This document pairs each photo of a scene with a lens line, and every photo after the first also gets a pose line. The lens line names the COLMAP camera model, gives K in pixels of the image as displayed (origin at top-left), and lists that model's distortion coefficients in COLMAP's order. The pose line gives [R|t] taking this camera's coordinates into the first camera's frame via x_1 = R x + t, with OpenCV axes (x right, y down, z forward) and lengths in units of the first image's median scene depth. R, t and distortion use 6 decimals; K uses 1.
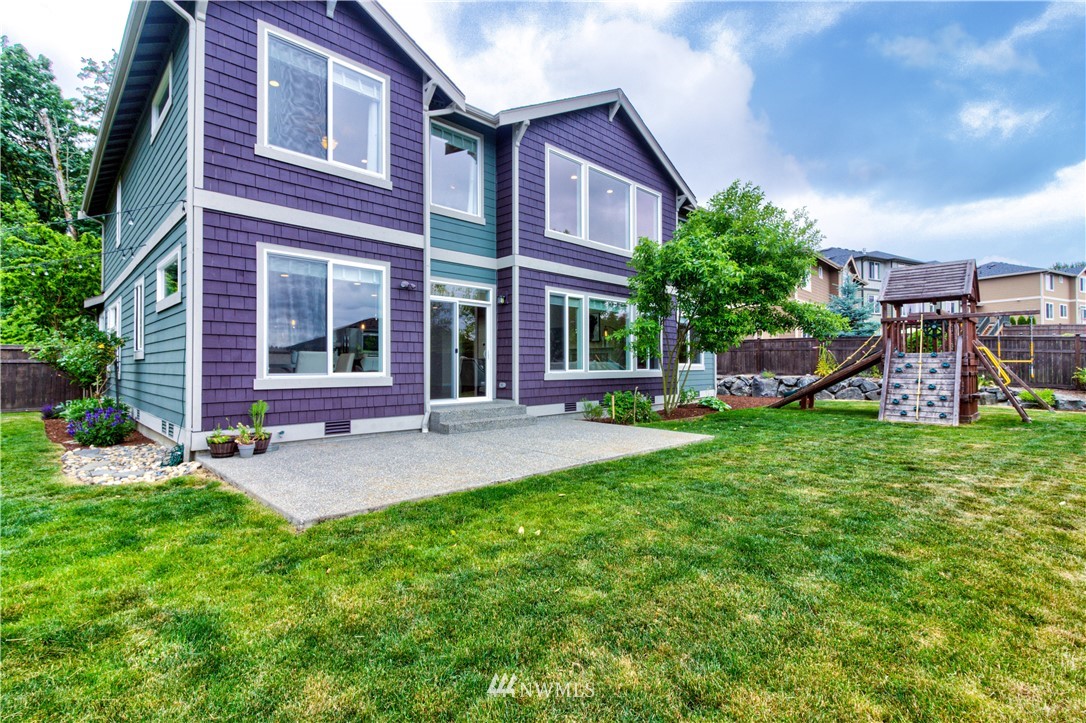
lens RADIAL K [[503.8, 0, 538.9], [0, 503.8, 359.9], [0, 0, 1]] dist [0.018427, -0.011385]
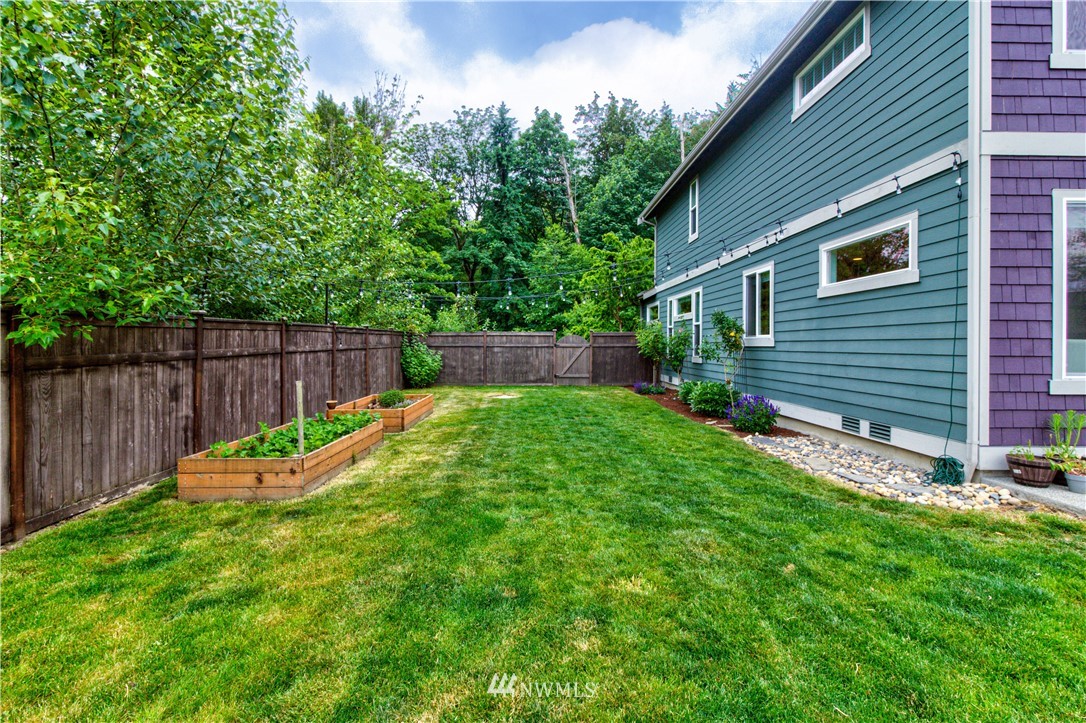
lens RADIAL K [[506.7, 0, 539.8], [0, 506.7, 349.5], [0, 0, 1]] dist [0.029864, -0.018616]
pose [[0.718880, 0.010573, -0.695054, -0.481018], [0.002629, 0.999836, 0.017929, -0.017115], [0.695130, -0.014716, 0.718734, -0.029657]]
